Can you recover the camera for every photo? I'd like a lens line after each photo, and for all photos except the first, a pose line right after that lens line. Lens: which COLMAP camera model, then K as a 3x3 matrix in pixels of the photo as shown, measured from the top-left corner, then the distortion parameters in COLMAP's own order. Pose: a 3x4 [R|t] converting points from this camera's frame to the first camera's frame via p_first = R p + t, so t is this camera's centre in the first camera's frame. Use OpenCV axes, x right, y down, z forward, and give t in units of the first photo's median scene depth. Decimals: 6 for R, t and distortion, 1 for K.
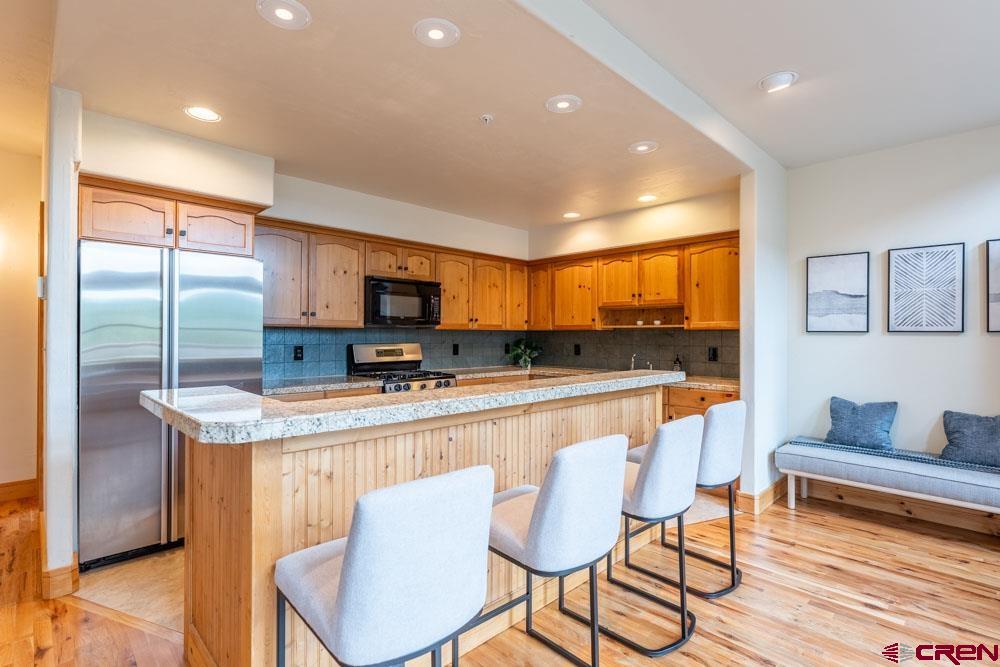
lens RADIAL K [[480.6, 0, 498.9], [0, 480.6, 335.2], [0, 0, 1]] dist [0.005653, 0.000055]
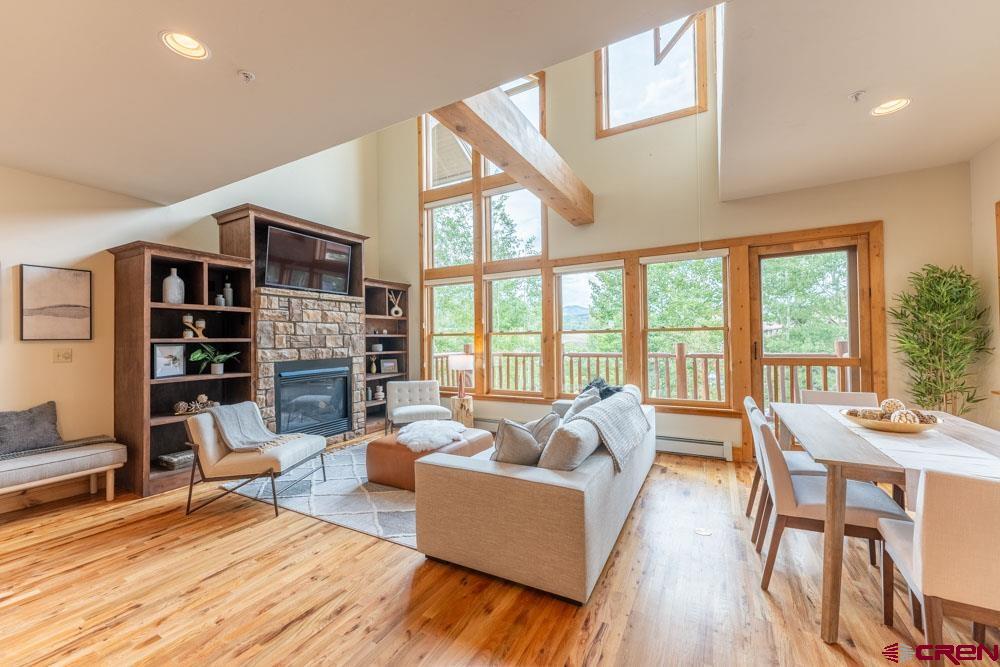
lens RADIAL K [[401.3, 0, 499.9], [0, 401.3, 330.9], [0, 0, 1]] dist [0.004950, -0.001478]
pose [[-0.293350, 0.016911, 0.955856, -0.231250], [0.015198, 0.999800, -0.013025, 0.001089], [-0.955884, 0.010706, -0.293548, 0.122393]]
